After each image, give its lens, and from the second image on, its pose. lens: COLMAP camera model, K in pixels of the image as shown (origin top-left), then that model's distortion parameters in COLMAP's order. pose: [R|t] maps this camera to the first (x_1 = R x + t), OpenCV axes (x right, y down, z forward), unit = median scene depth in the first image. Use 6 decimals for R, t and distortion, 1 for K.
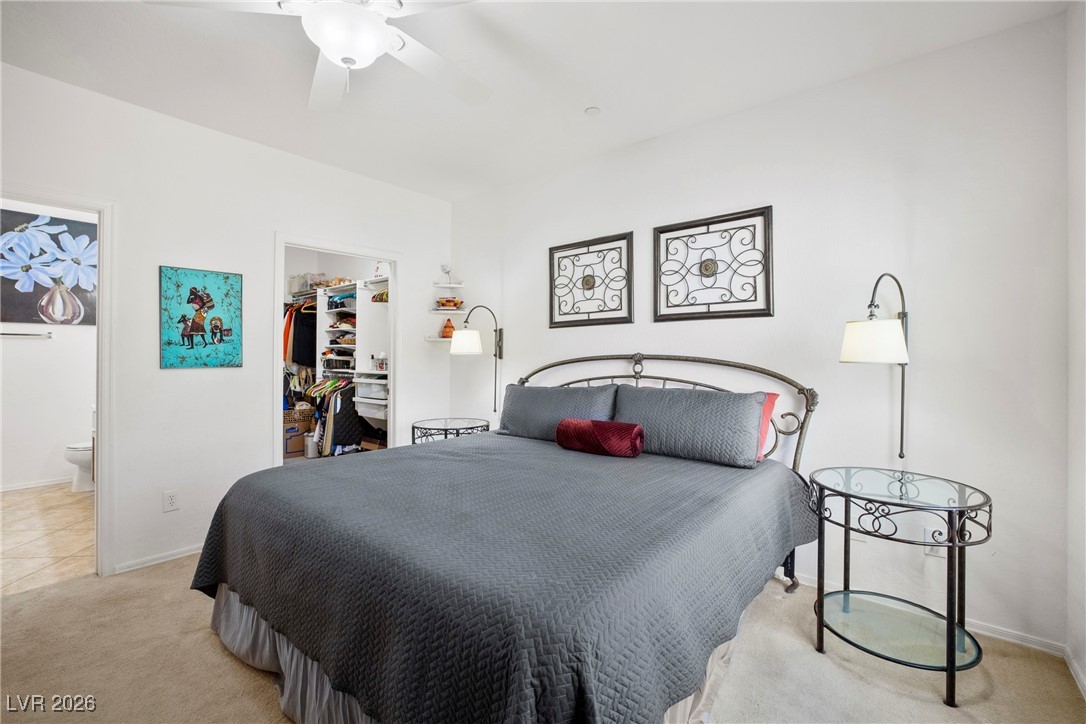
lens RADIAL K [[482.0, 0, 543.0], [0, 482.0, 362.0], [0, 0, 1]] dist [-0.047008, 0.017677]
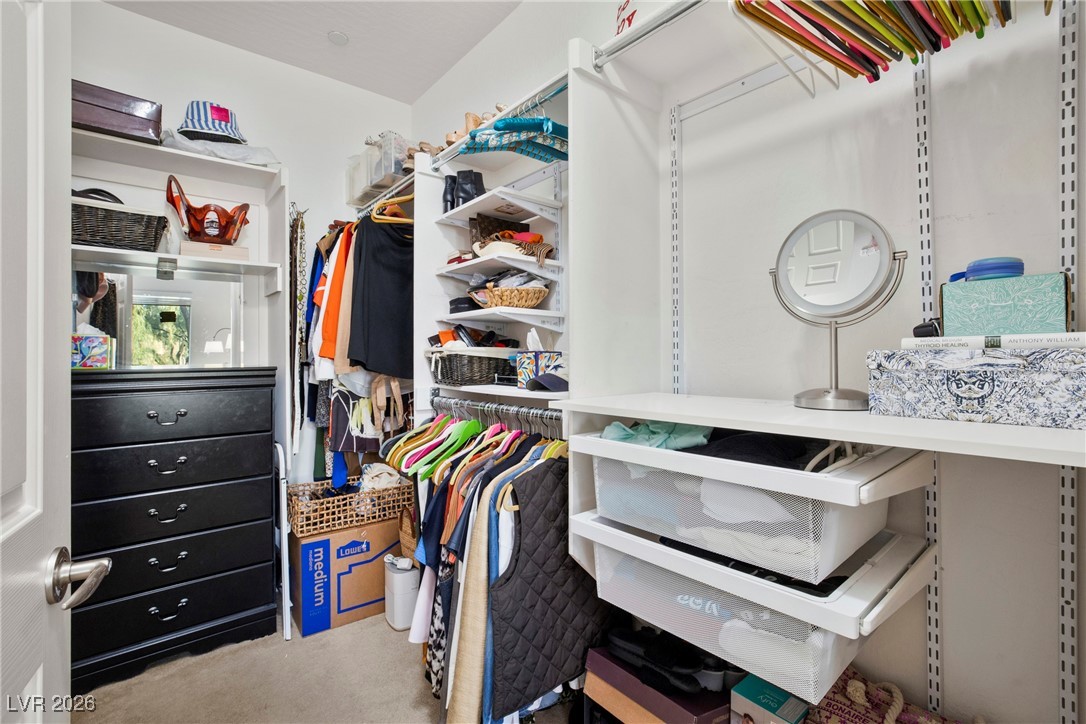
lens RADIAL K [[482.0, 0, 543.0], [0, 482.0, 362.0], [0, 0, 1]] dist [-0.047008, 0.017677]
pose [[0.986297, -0.008271, -0.164774, -0.326113], [0.009558, 0.999930, 0.007023, -0.003062], [0.164705, -0.008502, 0.986306, 0.674043]]
